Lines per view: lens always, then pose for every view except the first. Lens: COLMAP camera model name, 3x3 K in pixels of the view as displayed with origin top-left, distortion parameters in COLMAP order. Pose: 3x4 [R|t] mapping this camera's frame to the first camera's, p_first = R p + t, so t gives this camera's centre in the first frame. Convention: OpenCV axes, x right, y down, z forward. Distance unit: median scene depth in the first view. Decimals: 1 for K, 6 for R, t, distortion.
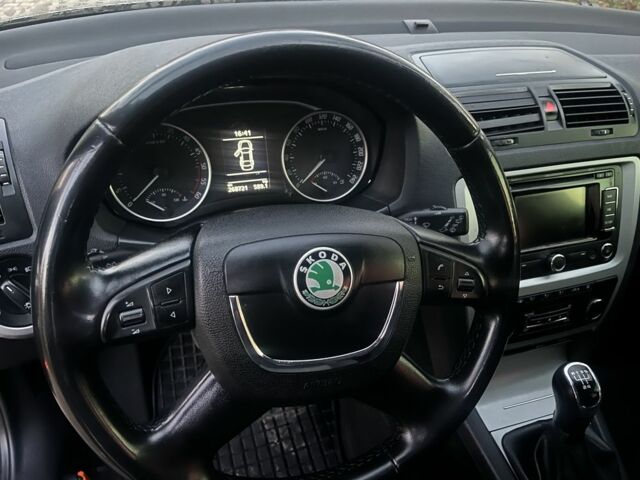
lens RADIAL K [[490.4, 0, 321.7], [0, 490.4, 239.5], [0, 0, 1]] dist [0.069498, -0.107046]
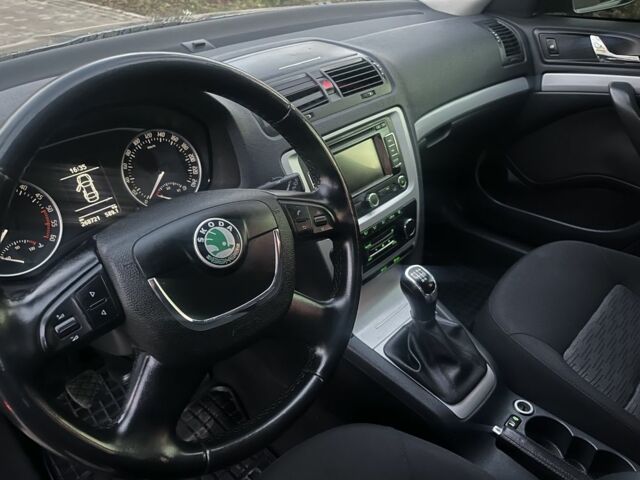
lens RADIAL K [[490.4, 0, 321.7], [0, 490.4, 239.5], [0, 0, 1]] dist [0.069498, -0.107046]
pose [[0.882401, -0.322739, 0.342356, -0.109496], [0.338446, 0.940872, 0.014639, 0.082697], [-0.326838, 0.102951, 0.939456, -0.136410]]
